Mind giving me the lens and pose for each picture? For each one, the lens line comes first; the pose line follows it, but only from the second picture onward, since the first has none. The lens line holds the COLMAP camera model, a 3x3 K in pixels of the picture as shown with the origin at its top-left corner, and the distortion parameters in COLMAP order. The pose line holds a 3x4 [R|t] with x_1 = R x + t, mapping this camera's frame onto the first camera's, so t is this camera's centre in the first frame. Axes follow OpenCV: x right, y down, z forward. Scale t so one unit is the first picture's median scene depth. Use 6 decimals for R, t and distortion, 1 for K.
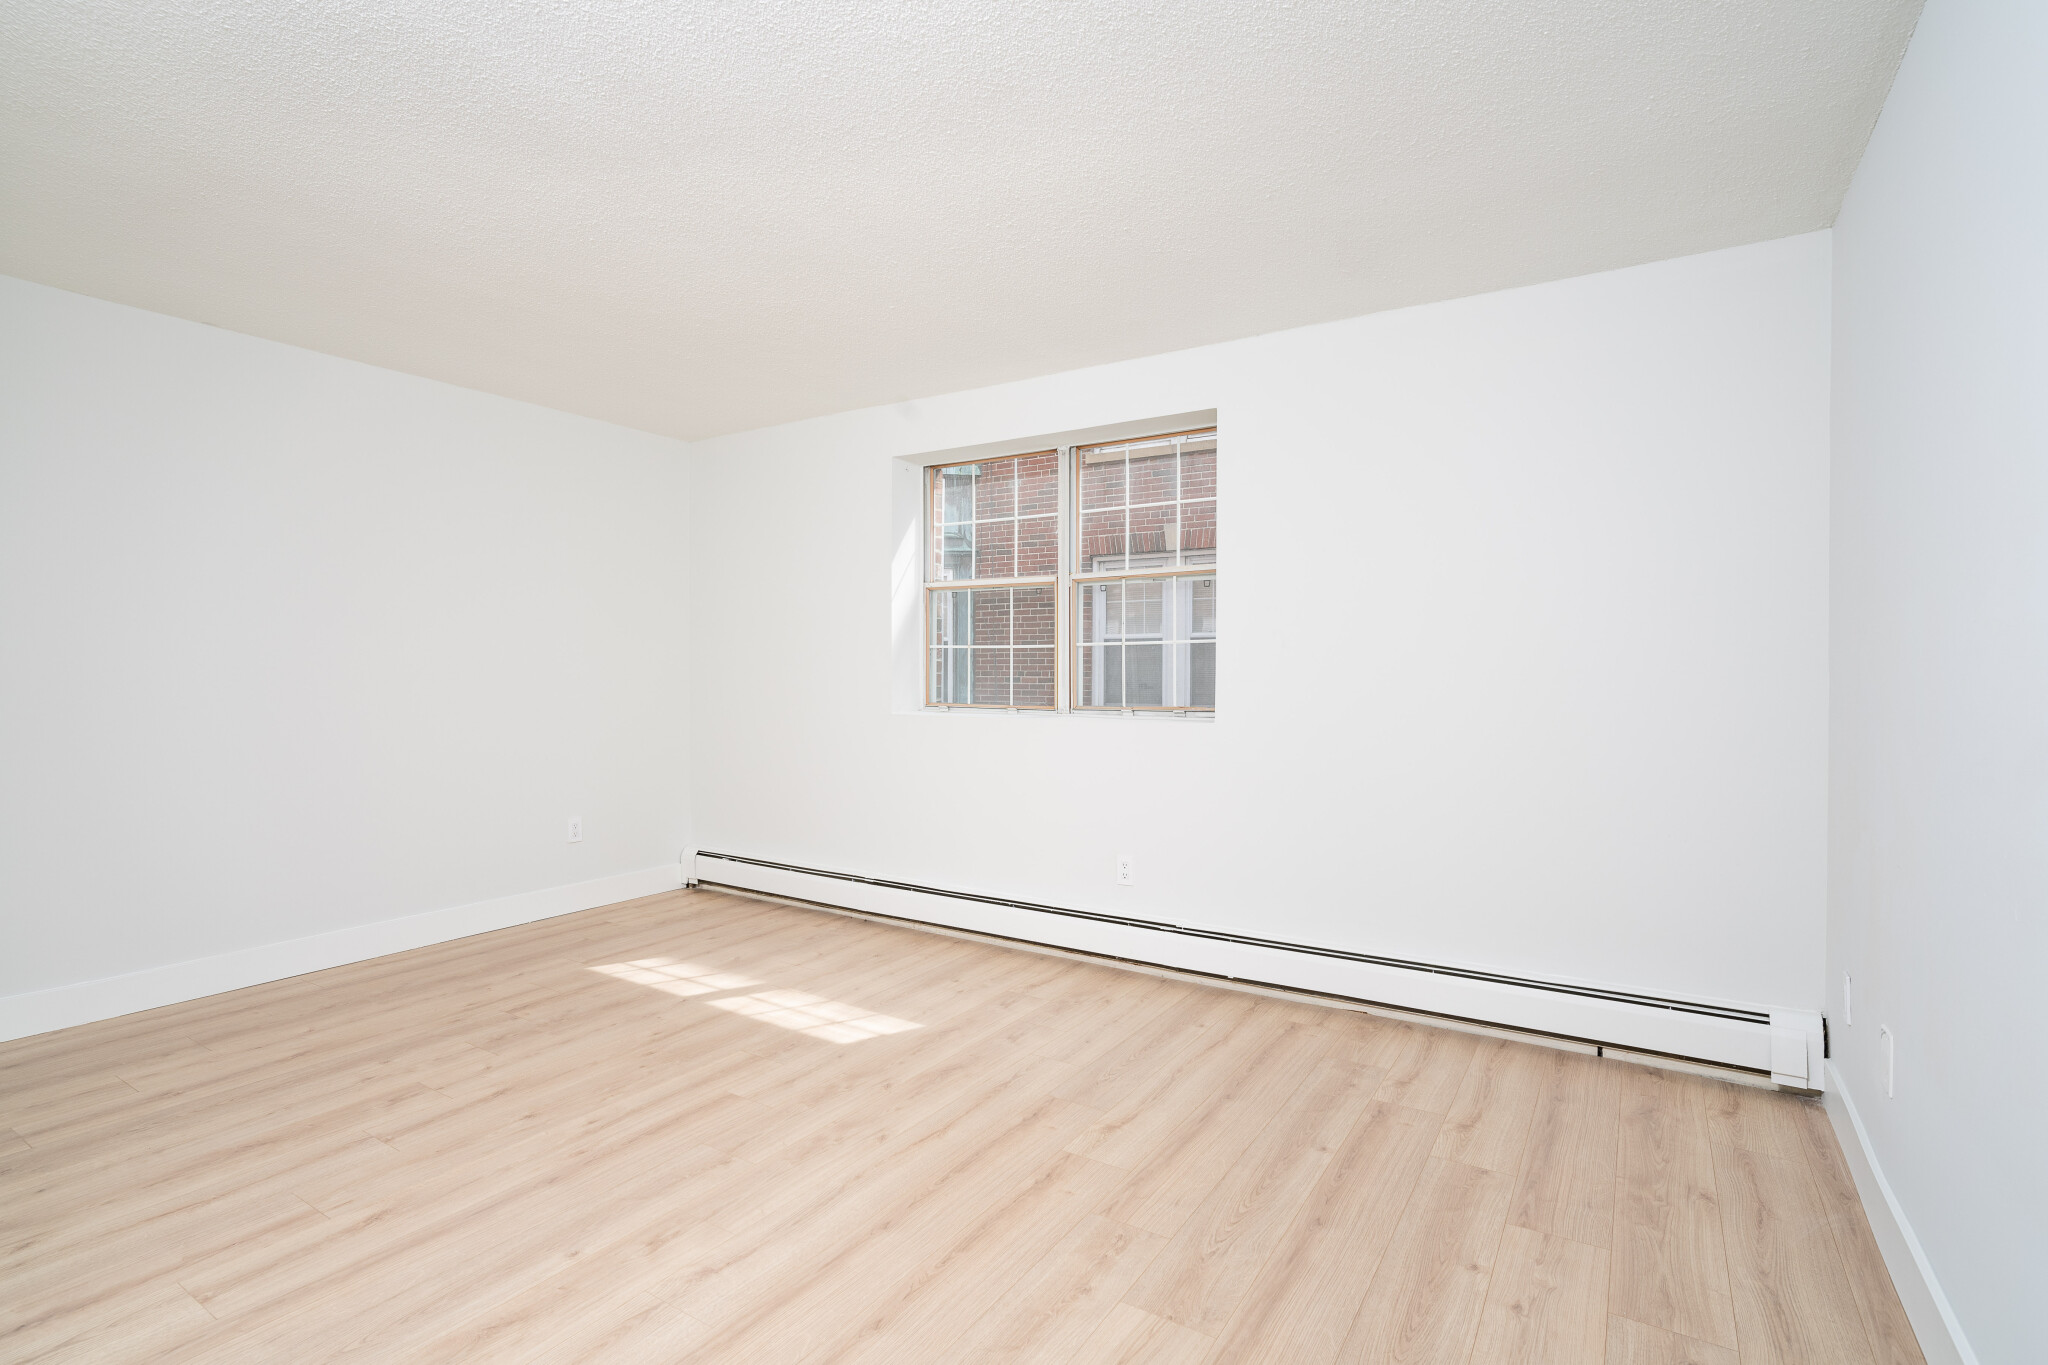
lens RADIAL K [[963.2, 0, 1019.2], [0, 963.2, 689.9], [0, 0, 1]] dist [0.018816, 0.000212]
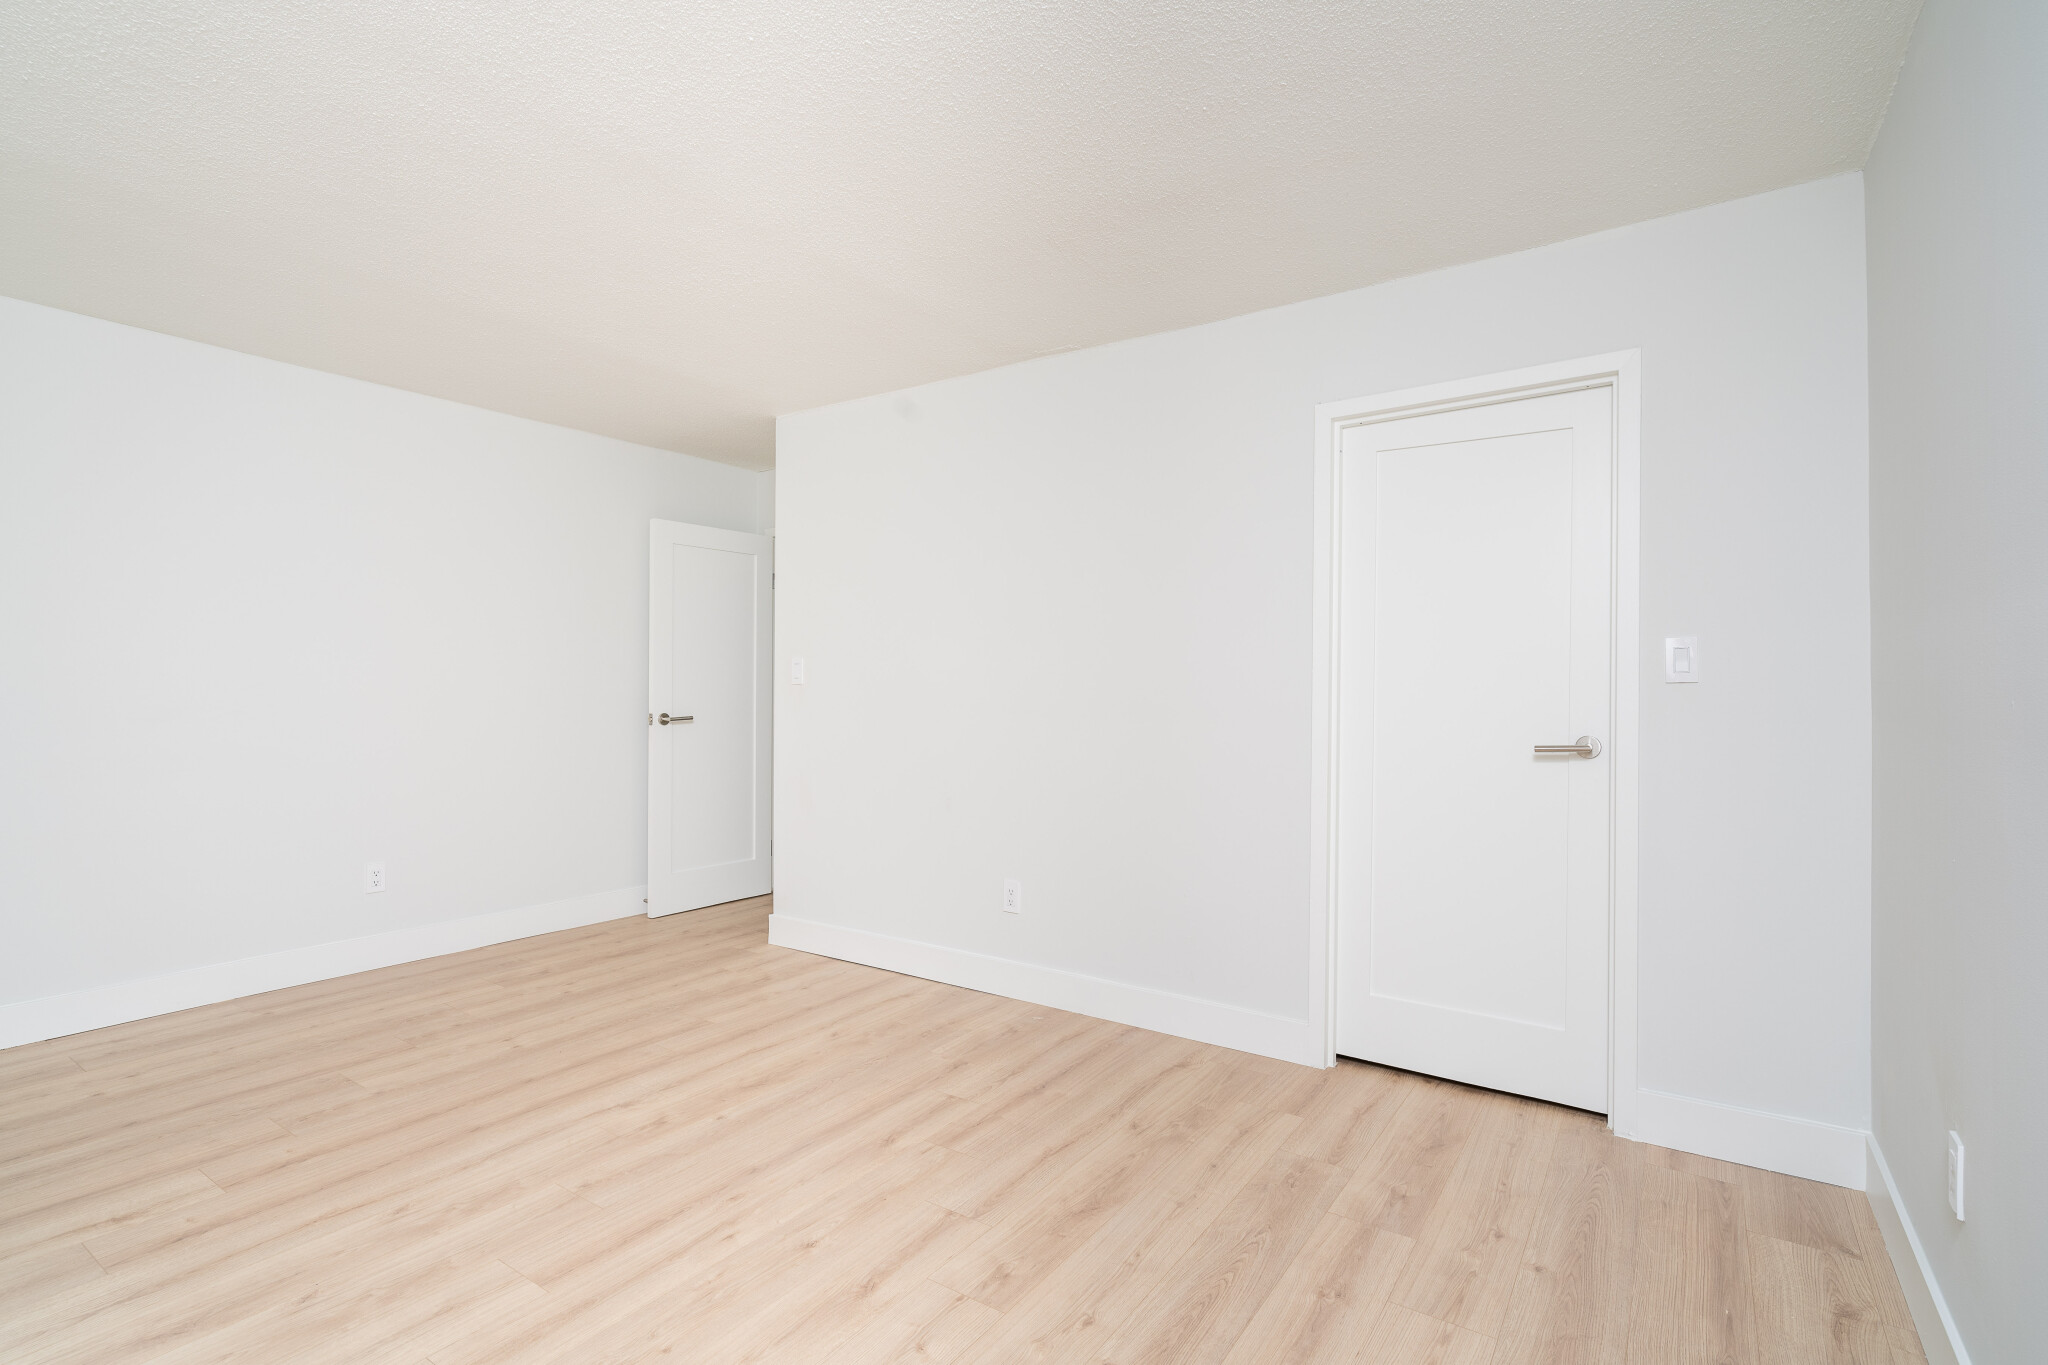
lens RADIAL K [[963.2, 0, 1006.0], [0, 963.2, 674.3], [0, 0, 1]] dist [0.018816, 0.000212]
pose [[-0.999093, -0.001803, 0.042555, -0.781440], [-0.001555, 0.999982, 0.005865, -0.034058], [-0.042564, 0.005794, -0.999077, 1.993080]]
